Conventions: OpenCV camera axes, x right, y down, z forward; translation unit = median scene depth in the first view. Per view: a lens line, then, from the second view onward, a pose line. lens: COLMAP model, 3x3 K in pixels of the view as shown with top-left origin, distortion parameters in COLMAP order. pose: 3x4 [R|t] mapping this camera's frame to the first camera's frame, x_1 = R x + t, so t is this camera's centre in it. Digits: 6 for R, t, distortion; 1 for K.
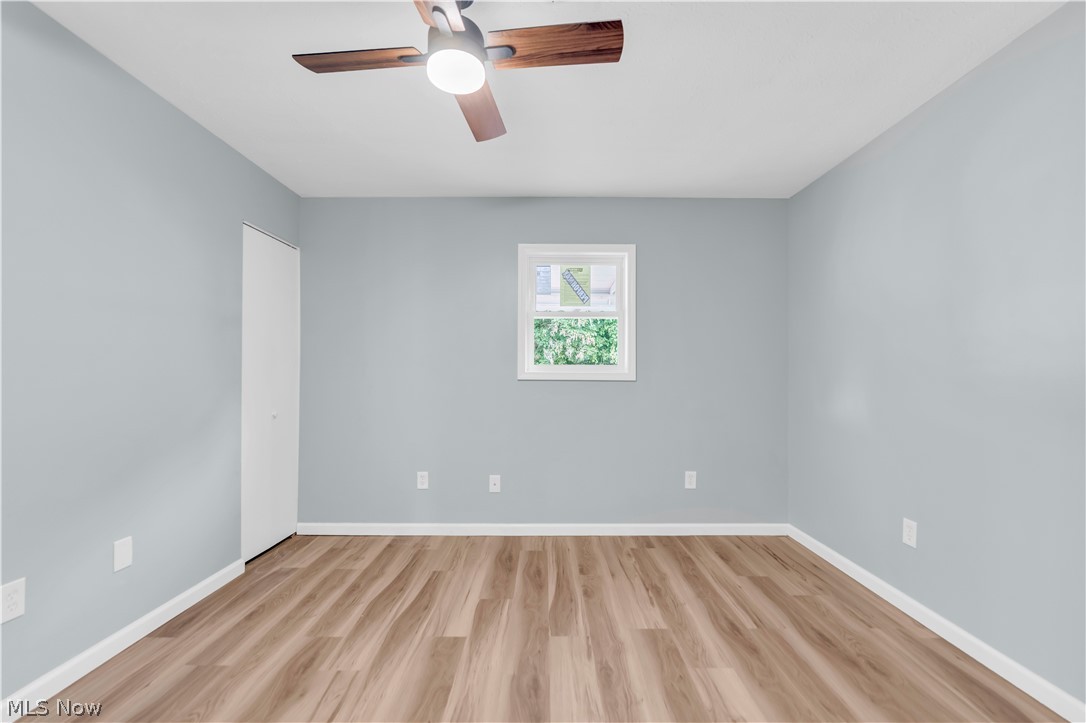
lens RADIAL K [[445.6, 0, 548.9], [0, 445.6, 375.0], [0, 0, 1]] dist [-0.001014, -0.000549]
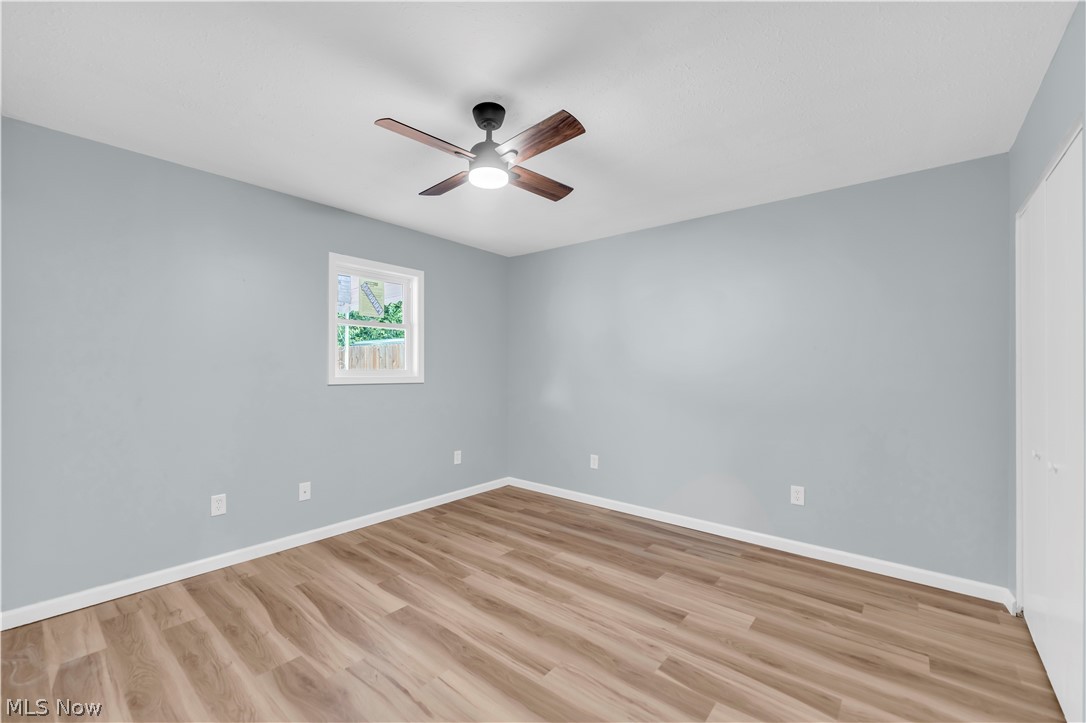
lens RADIAL K [[442.3, 0, 531.6], [0, 442.3, 364.8], [0, 0, 1]] dist [-0.001298, 0.000389]
pose [[0.651480, 0.005748, 0.758644, -0.641782], [-0.003608, 0.999983, -0.004478, -0.039061], [-0.758658, 0.000180, 0.651490, -0.018304]]
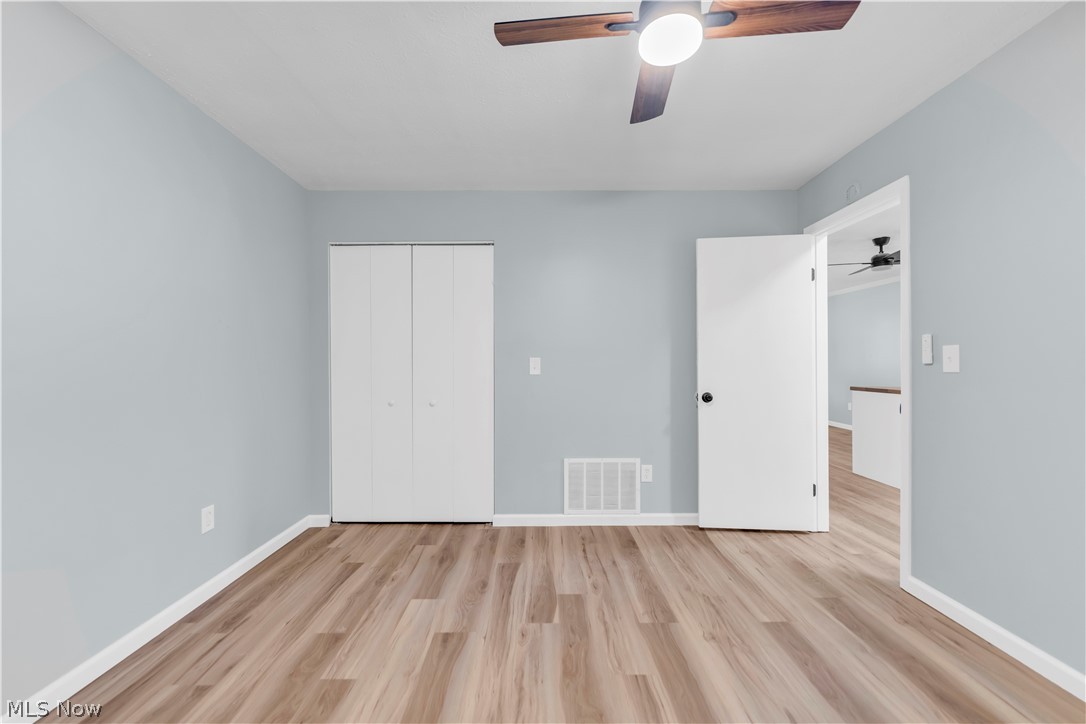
lens RADIAL K [[442.3, 0, 542.6], [0, 442.3, 364.7], [0, 0, 1]] dist [-0.001298, 0.000389]
pose [[-0.999998, -0.000090, 0.002199, 0.048375], [-0.000089, 1.000000, 0.000545, -0.000702], [-0.002199, 0.000544, -0.999997, 1.056501]]
